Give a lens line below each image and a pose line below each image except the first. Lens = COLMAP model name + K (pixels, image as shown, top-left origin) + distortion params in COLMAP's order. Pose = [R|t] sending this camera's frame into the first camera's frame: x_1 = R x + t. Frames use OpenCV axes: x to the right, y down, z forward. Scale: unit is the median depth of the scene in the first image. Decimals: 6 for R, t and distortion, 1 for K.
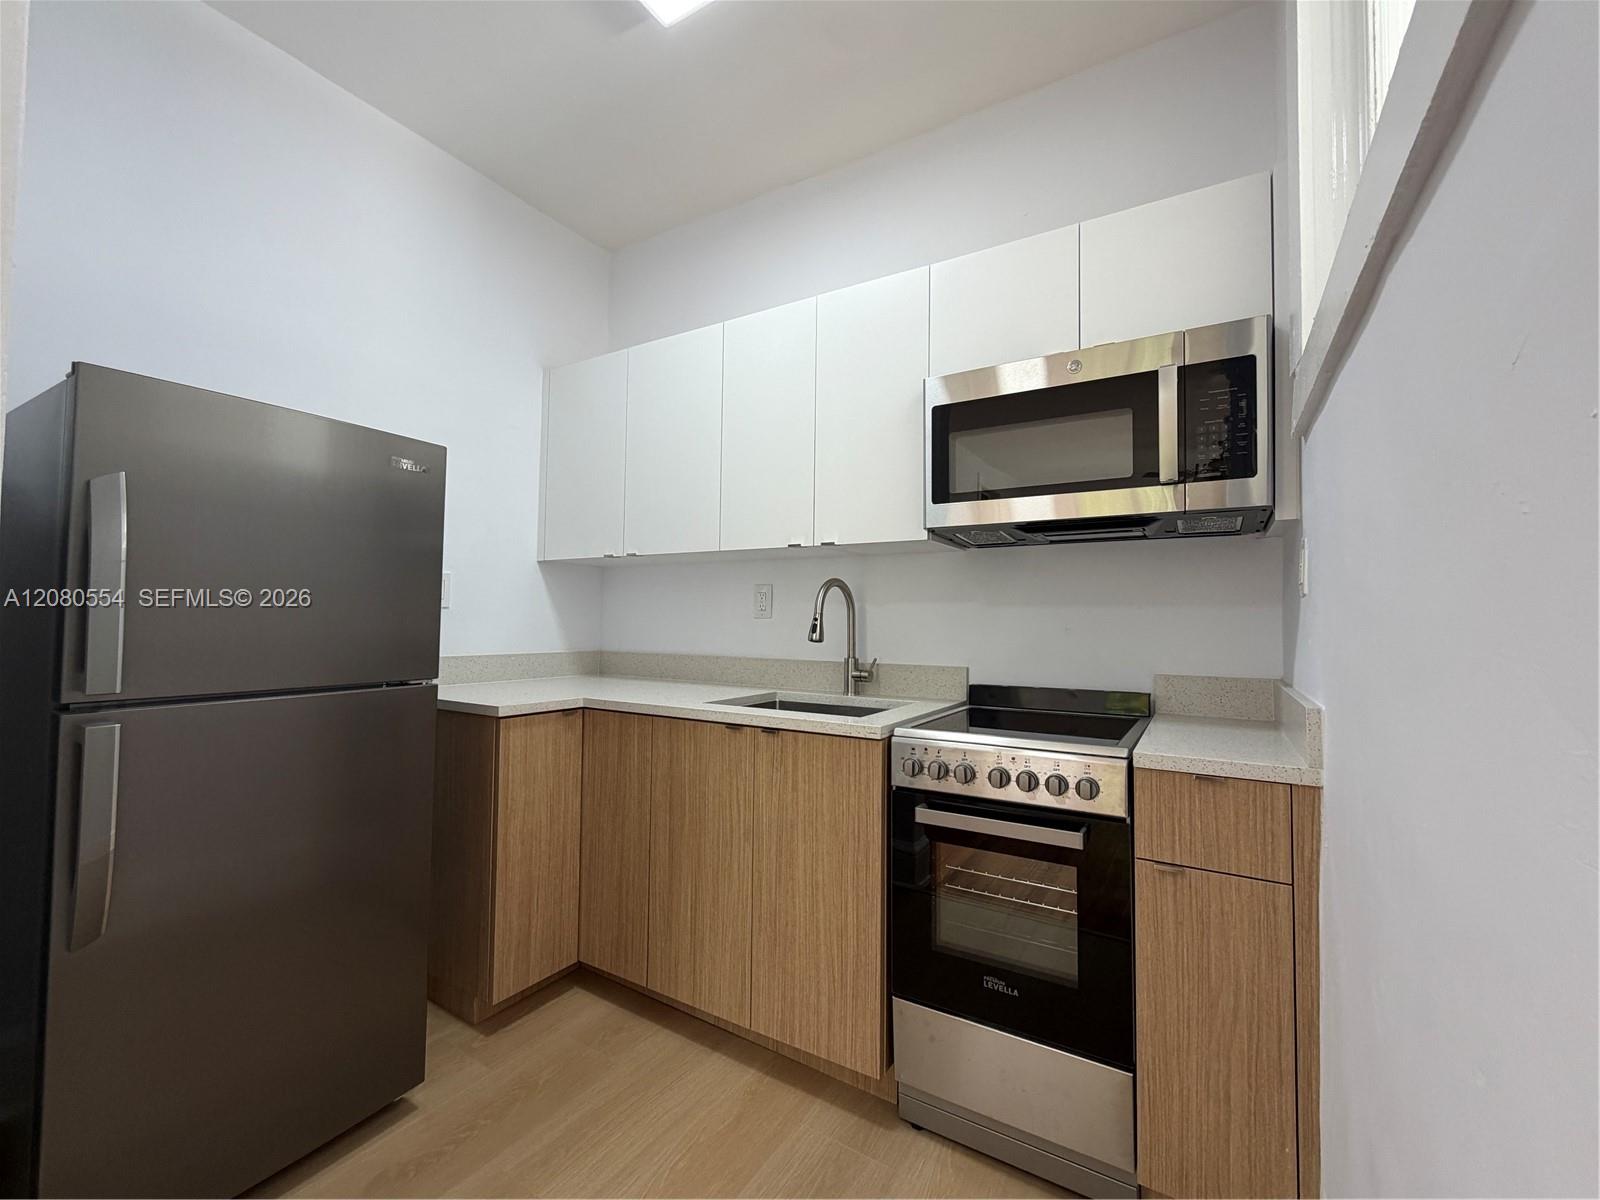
lens RADIAL K [[668.7, 0, 800.0], [0, 668.7, 600.0], [0, 0, 1]] dist [0.000750, -0.000261]
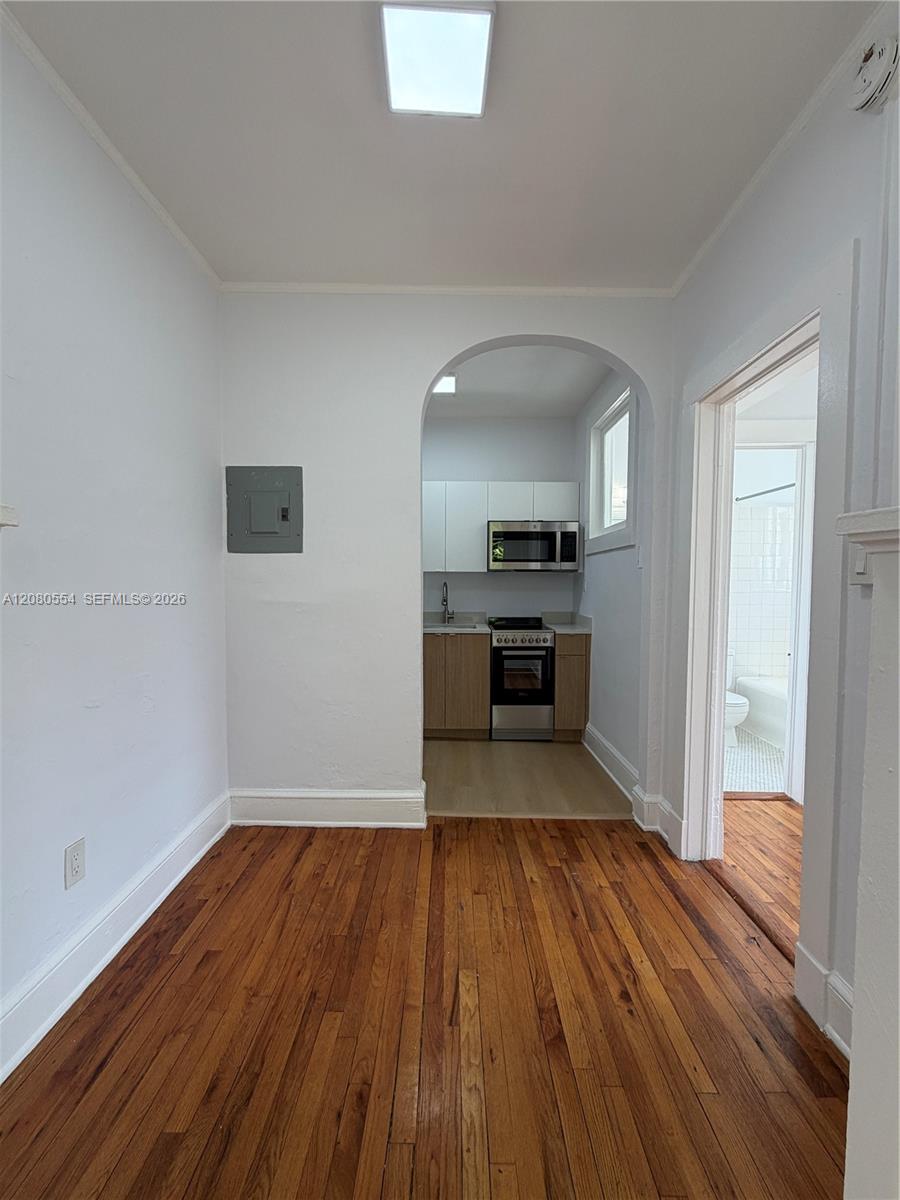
lens RADIAL K [[501.5, 0, 450.0], [0, 501.5, 600.0], [0, 0, 1]] dist [0.000750, -0.000261]
pose [[0.856548, -0.028256, 0.515293, -1.464989], [-0.011114, 0.997258, 0.073159, -0.162051], [-0.515947, -0.068391, 0.853886, -1.159037]]
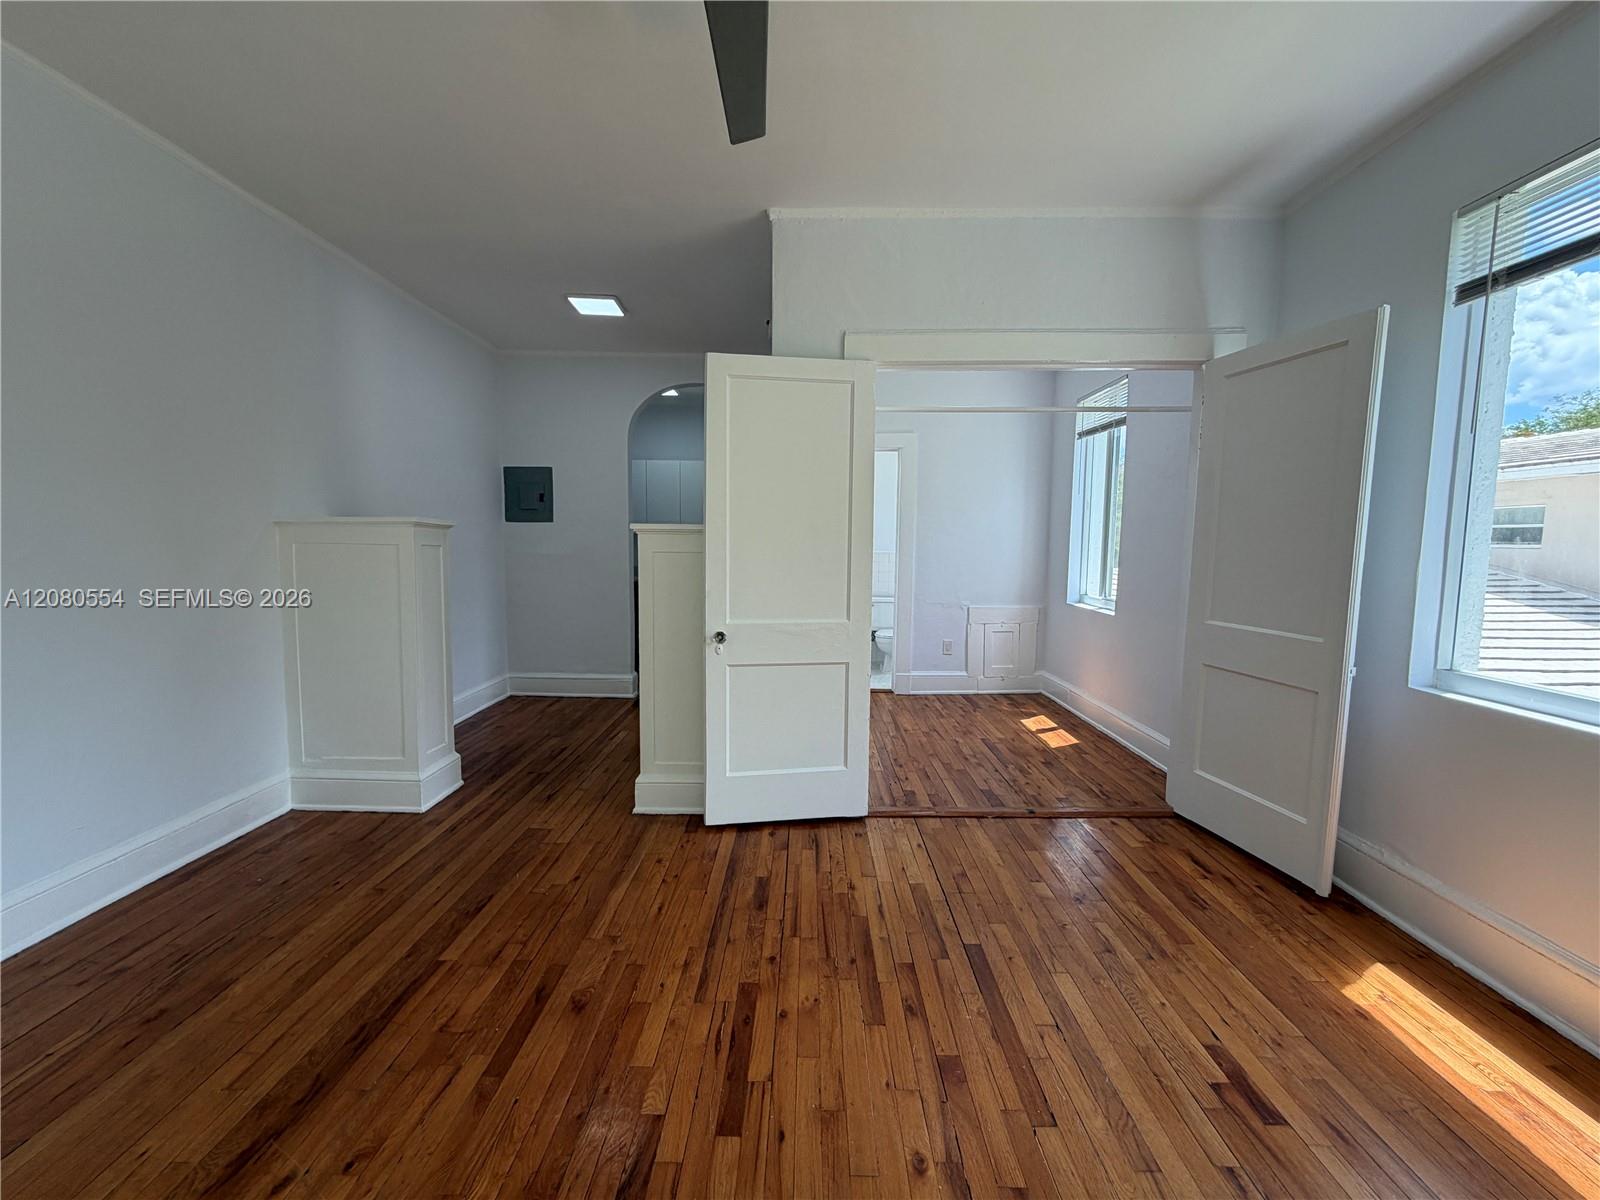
lens RADIAL K [[668.7, 0, 800.0], [0, 668.7, 600.0], [0, 0, 1]] dist [0.000750, -0.000261]
pose [[0.857505, -0.047089, 0.512316, -1.739377], [-0.017114, 0.992640, 0.119884, -0.233045], [-0.514191, -0.111569, 0.850388, -3.263253]]
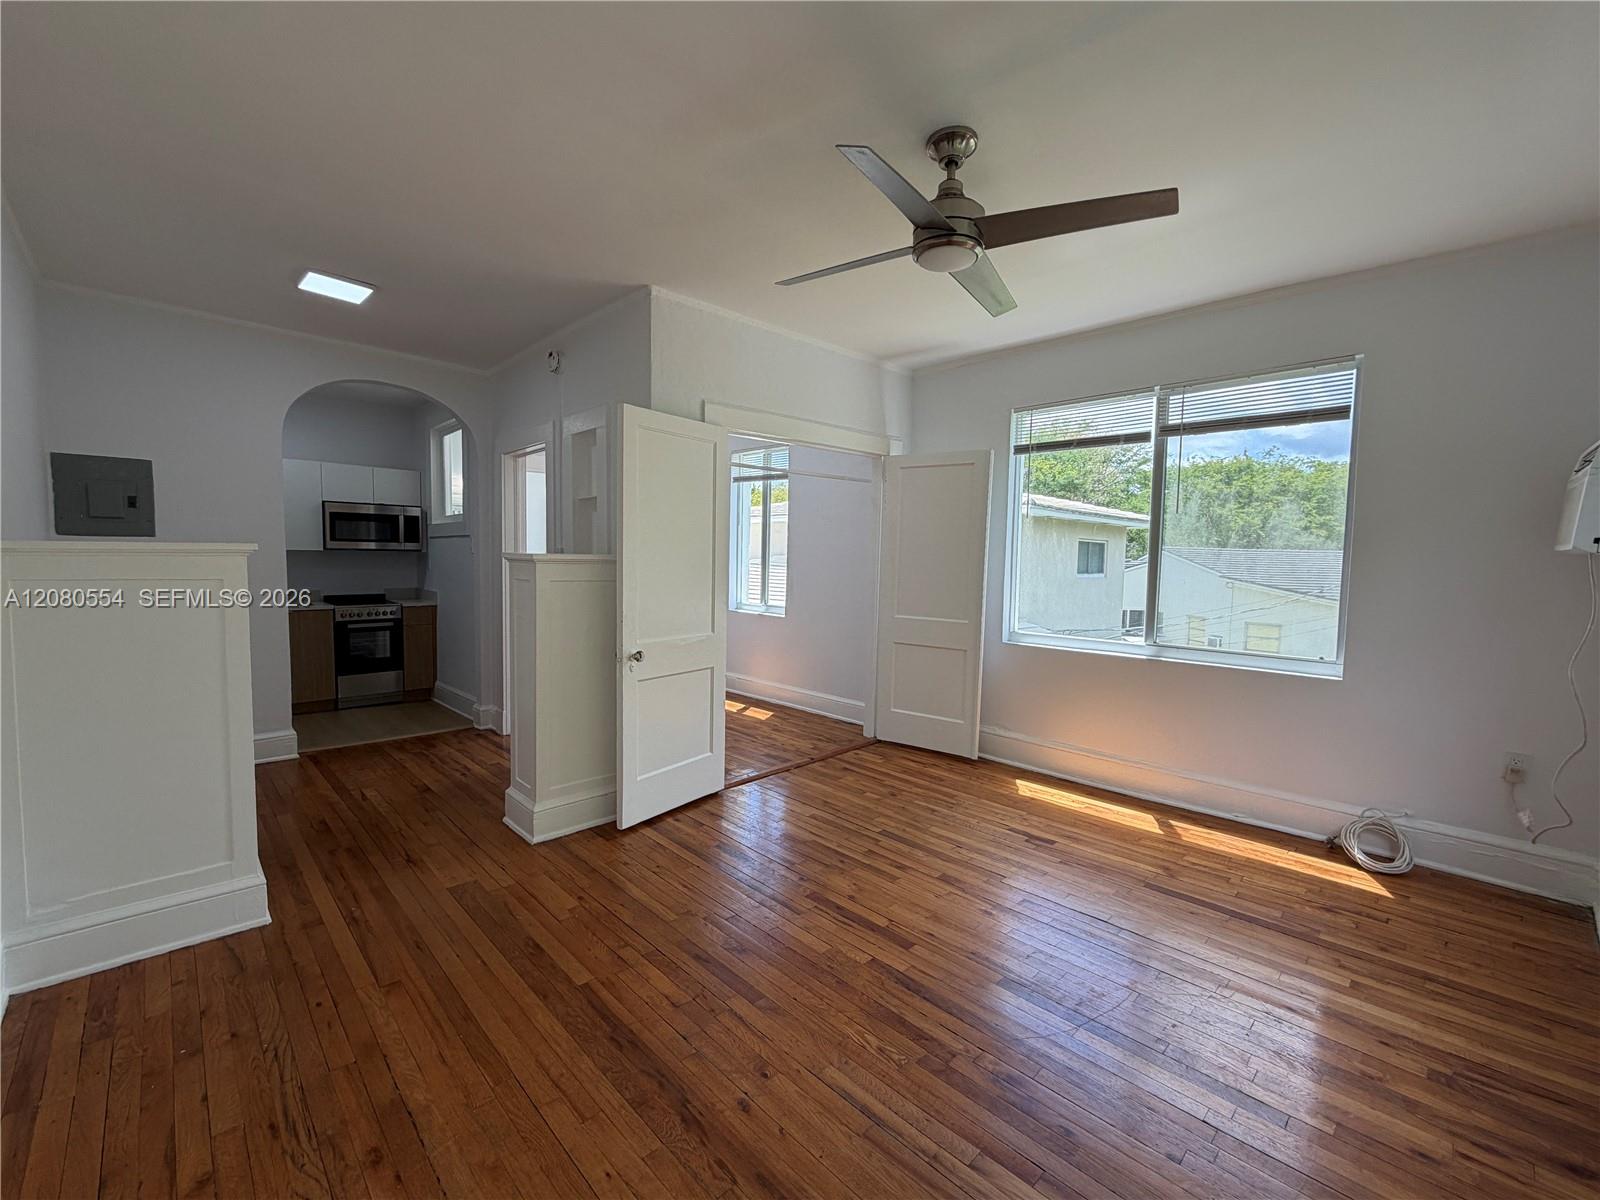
lens RADIAL K [[668.7, 0, 800.0], [0, 668.7, 600.0], [0, 0, 1]] dist [0.000750, -0.000261]
pose [[0.250058, -0.069824, 0.965710, -2.944275], [-0.044262, 0.995529, 0.083441, -0.279176], [-0.967219, -0.063610, 0.245849, -2.524540]]
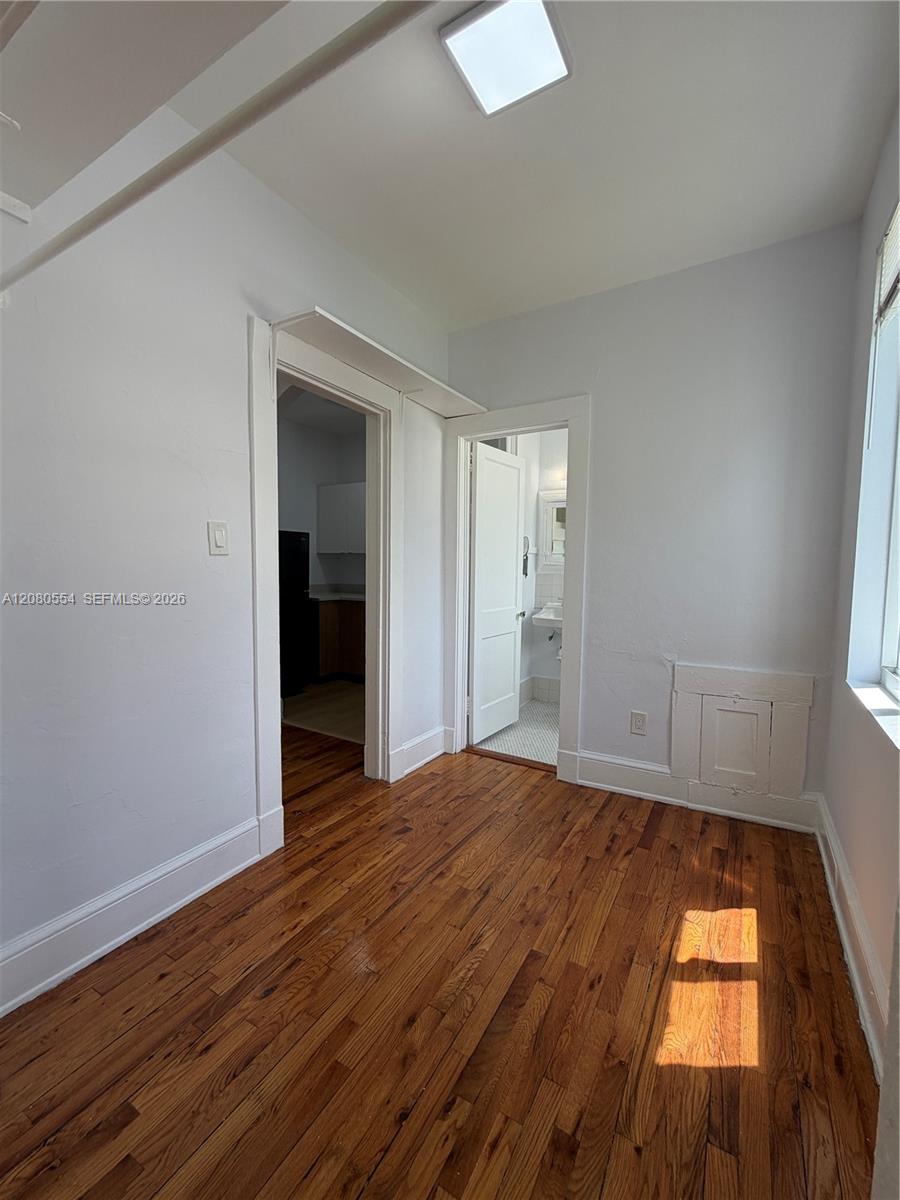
lens RADIAL K [[501.5, 0, 450.0], [0, 501.5, 600.0], [0, 0, 1]] dist [0.000750, -0.000261]
pose [[0.999895, 0.000933, 0.014450, 0.292896], [-0.002414, 0.994696, 0.102830, -0.149346], [-0.014277, -0.102854, 0.994594, -2.200411]]
